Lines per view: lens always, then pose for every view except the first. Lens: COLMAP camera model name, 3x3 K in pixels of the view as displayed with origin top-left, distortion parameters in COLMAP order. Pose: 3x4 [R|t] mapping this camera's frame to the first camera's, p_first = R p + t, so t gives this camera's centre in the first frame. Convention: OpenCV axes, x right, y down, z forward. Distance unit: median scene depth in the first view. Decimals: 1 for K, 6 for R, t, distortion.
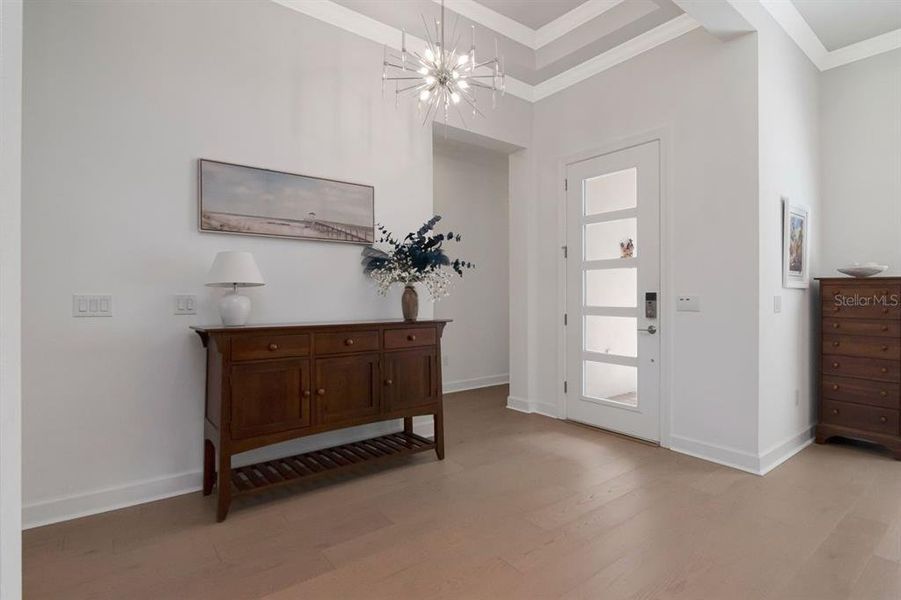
lens RADIAL K [[446.6, 0, 446.3], [0, 446.6, 296.4], [0, 0, 1]] dist [-0.022741, 0.001124]
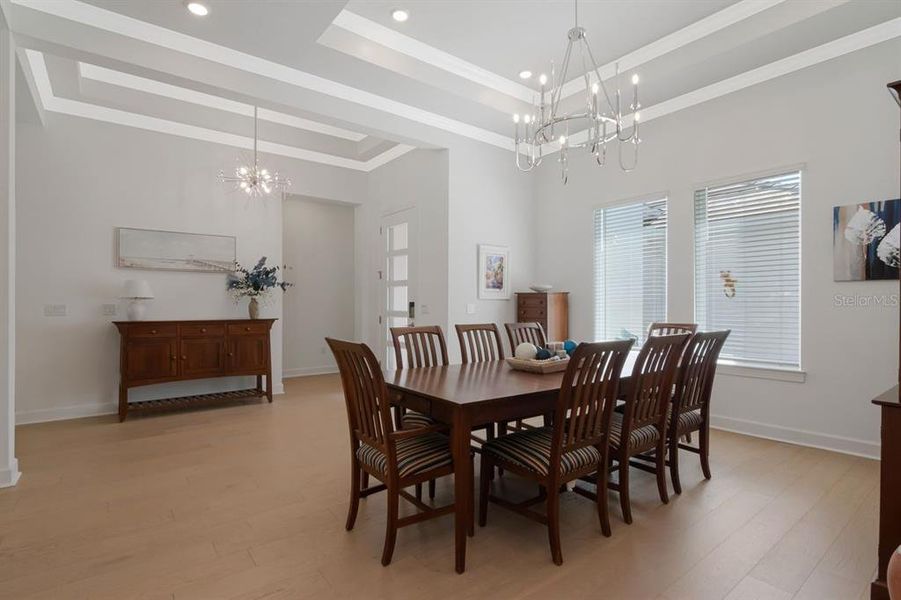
lens RADIAL K [[446.6, 0, 456.6], [0, 446.6, 303.6], [0, 0, 1]] dist [-0.022741, 0.001124]
pose [[0.999813, -0.000880, 0.019325, 0.651015], [0.000907, 0.999999, -0.001372, -0.000413], [-0.019324, 0.001389, 0.999812, -0.670546]]
